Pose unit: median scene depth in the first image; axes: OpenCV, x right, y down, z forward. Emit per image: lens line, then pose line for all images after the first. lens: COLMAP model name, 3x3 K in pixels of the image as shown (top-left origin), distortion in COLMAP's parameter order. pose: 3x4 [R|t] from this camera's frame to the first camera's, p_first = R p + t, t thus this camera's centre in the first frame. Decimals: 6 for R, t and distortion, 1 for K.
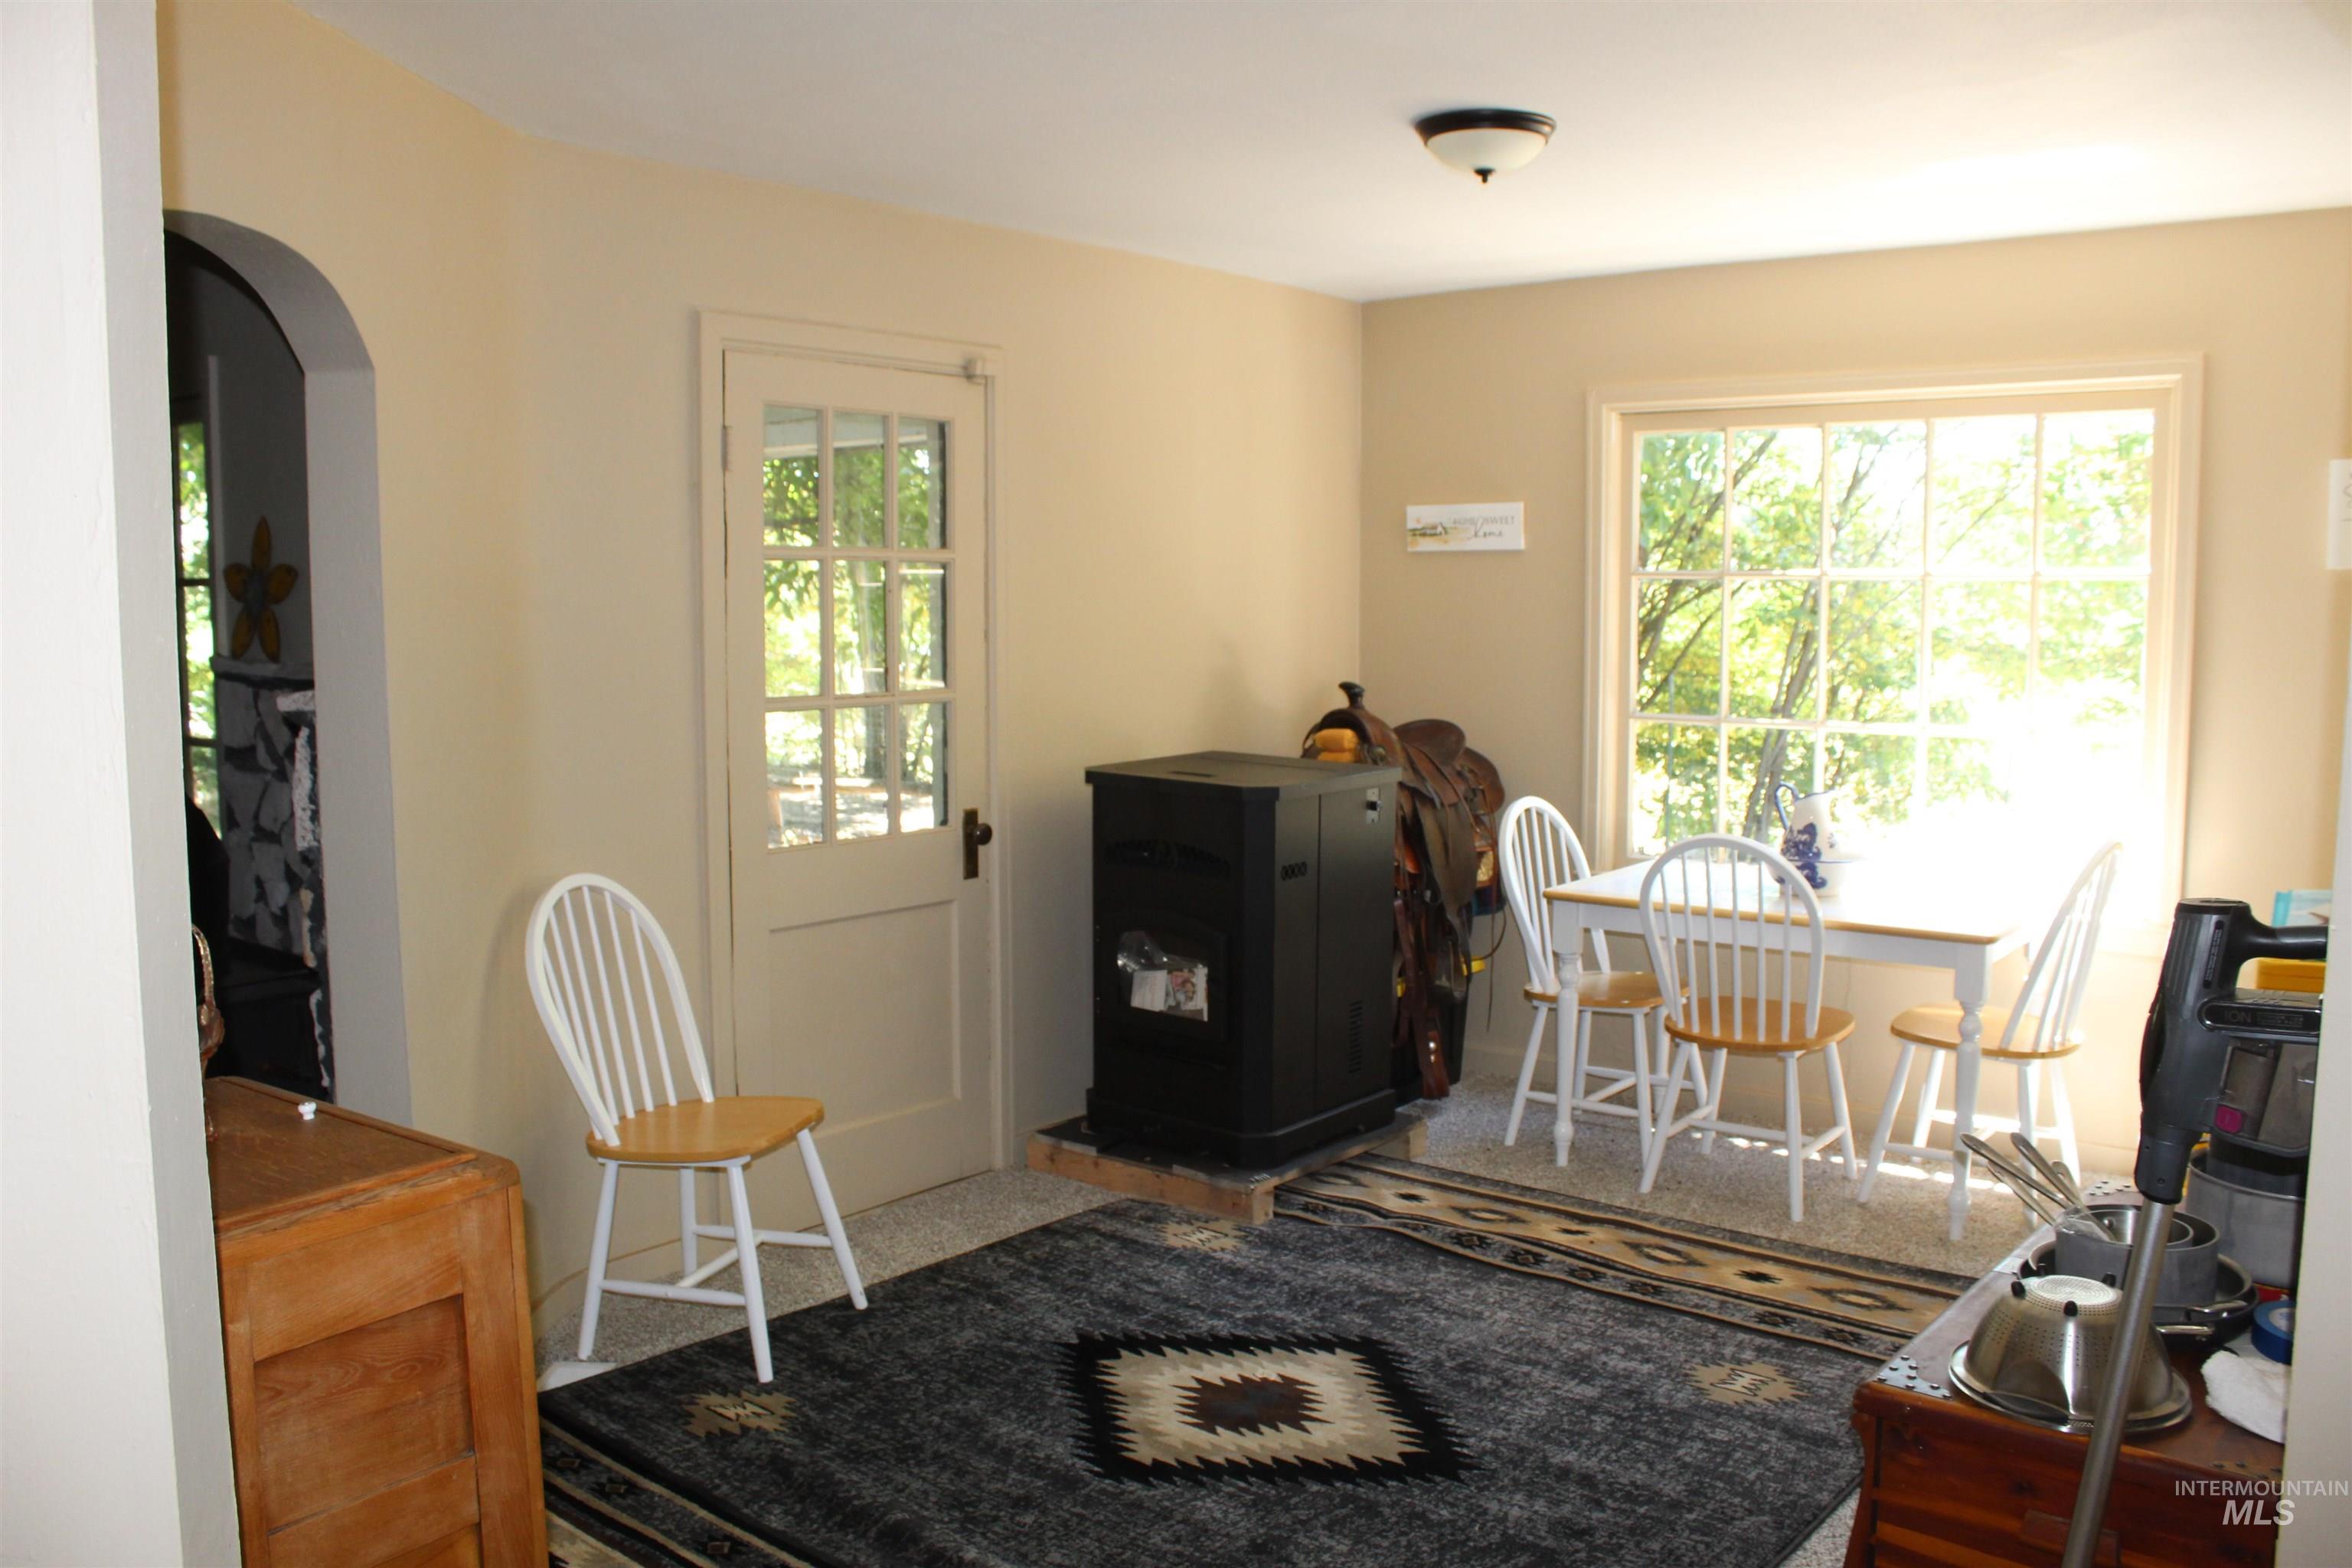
lens RADIAL K [[1855.1, 0, 1176.0], [0, 1855.1, 784.0], [0, 0, 1]] dist [-0.157928, 0.095715]
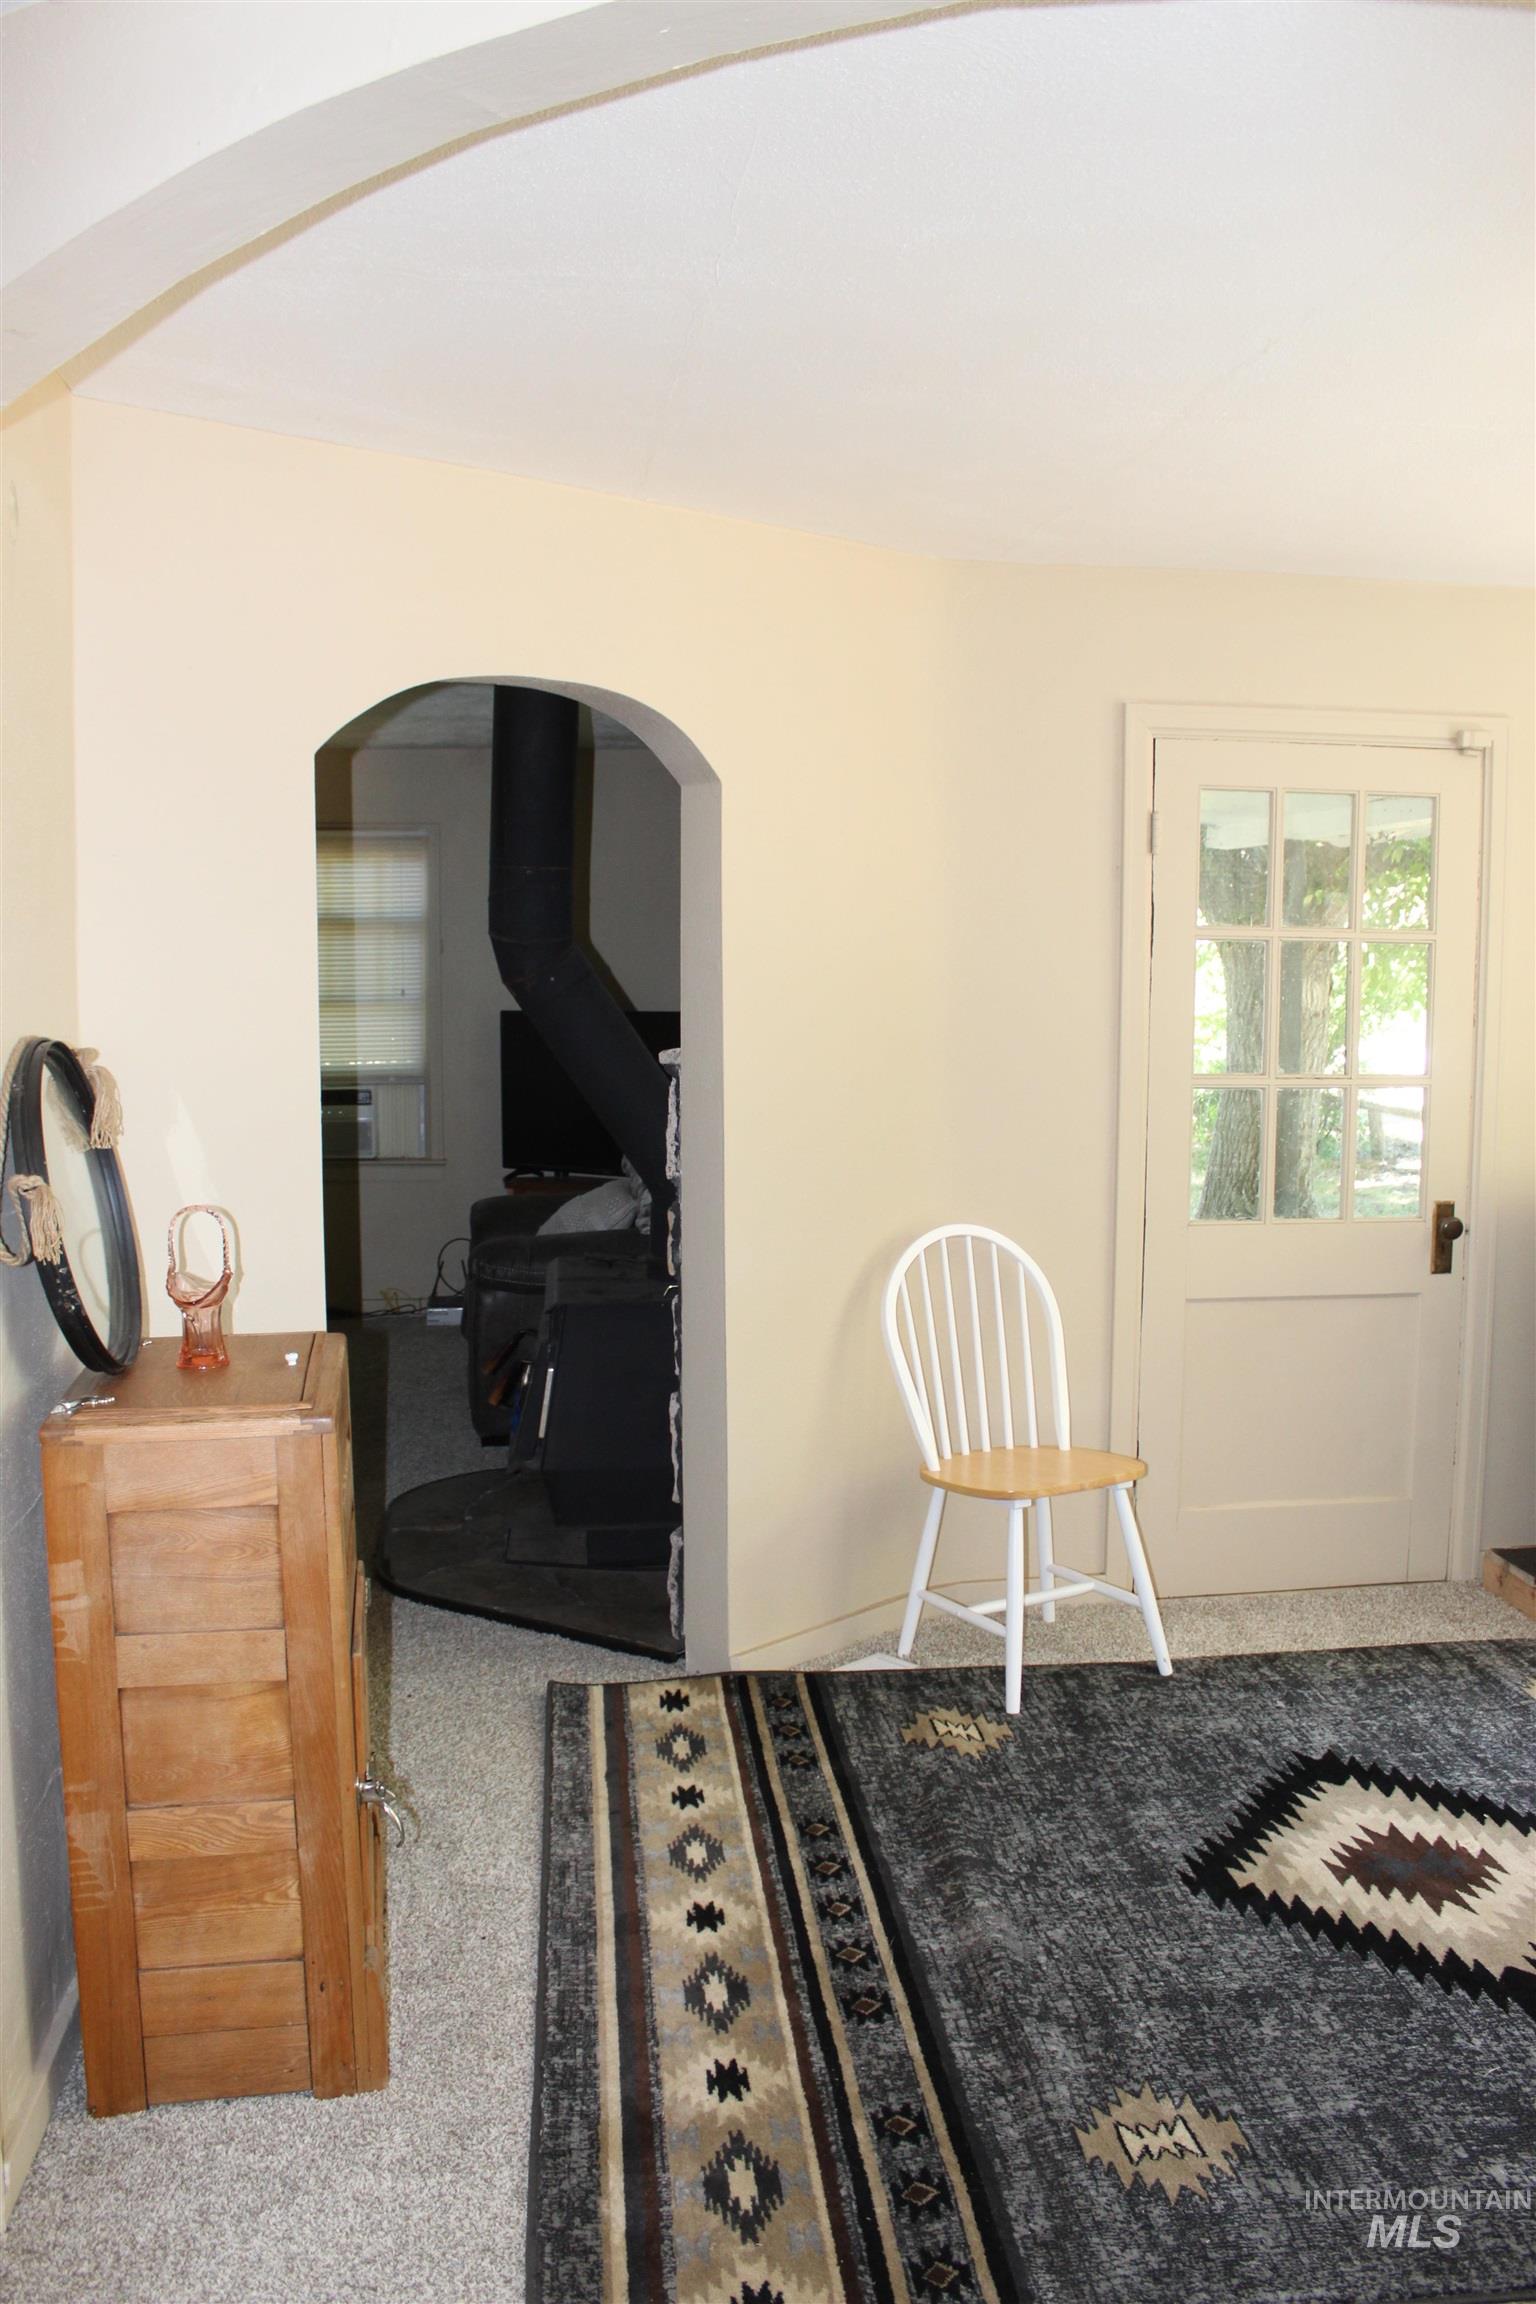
lens RADIAL K [[1817.3, 0, 768.0], [0, 1817.3, 1152.0], [0, 0, 1]] dist [-0.157928, 0.095715]
pose [[0.740035, 0.072615, -0.668637, 0.314075], [-0.071275, 0.997024, 0.029392, -0.018143], [0.668781, 0.025905, 0.743008, 0.105821]]
